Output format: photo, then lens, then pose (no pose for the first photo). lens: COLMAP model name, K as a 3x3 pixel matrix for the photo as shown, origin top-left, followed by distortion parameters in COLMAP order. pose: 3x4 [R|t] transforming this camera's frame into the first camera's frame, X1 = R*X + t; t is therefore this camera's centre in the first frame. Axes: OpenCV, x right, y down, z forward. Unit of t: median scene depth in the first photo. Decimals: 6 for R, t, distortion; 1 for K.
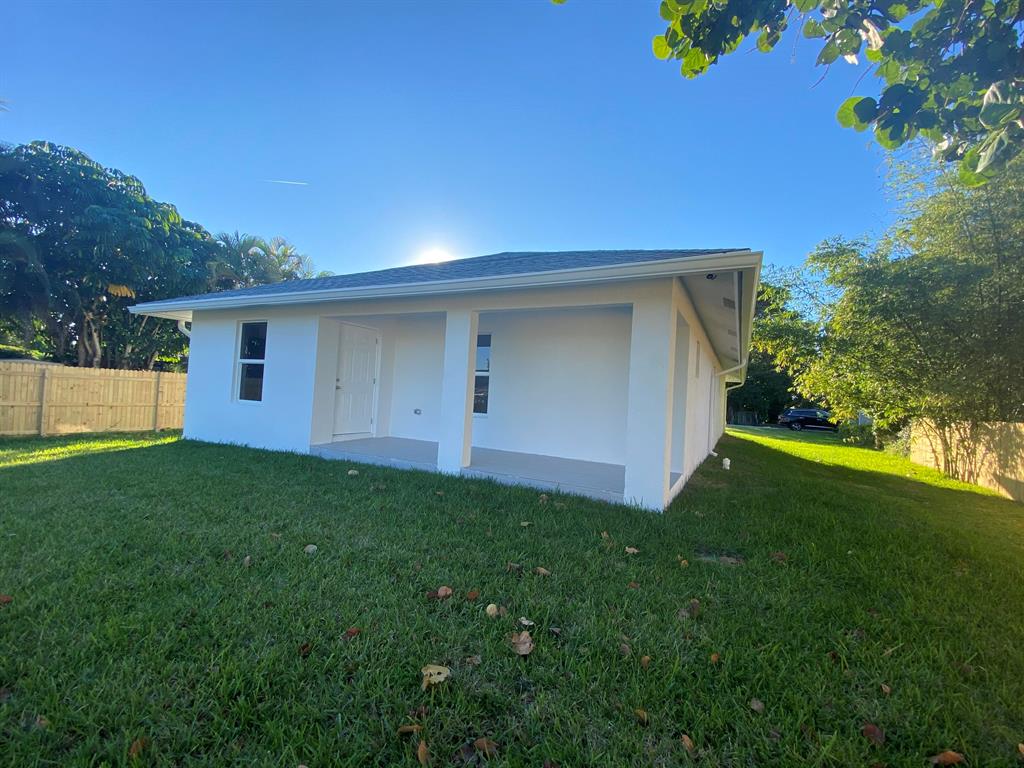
lens RADIAL K [[417.8, 0, 513.6], [0, 417.8, 382.2], [0, 0, 1]] dist [0.002486, -0.000748]
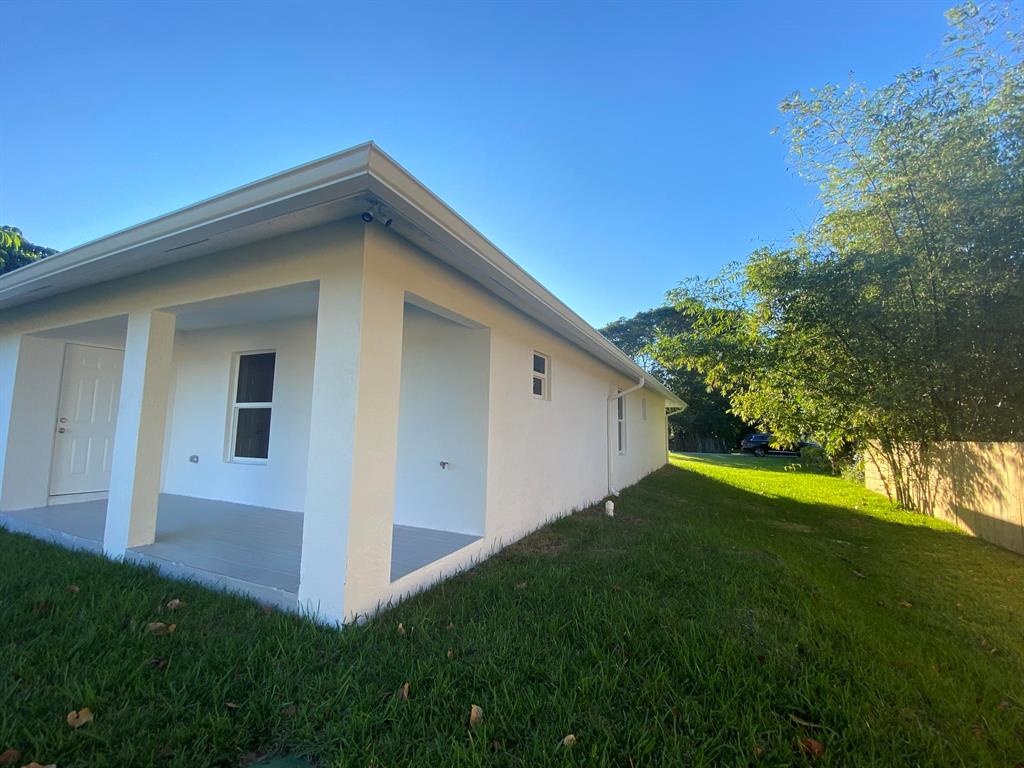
lens RADIAL K [[417.8, 0, 514.0], [0, 417.8, 384.8], [0, 0, 1]] dist [0.002486, -0.000748]
pose [[0.998848, -0.034239, 0.033612, 0.227293], [0.036684, 0.996504, -0.075058, 0.011460], [-0.030925, 0.076205, 0.996612, 0.154193]]
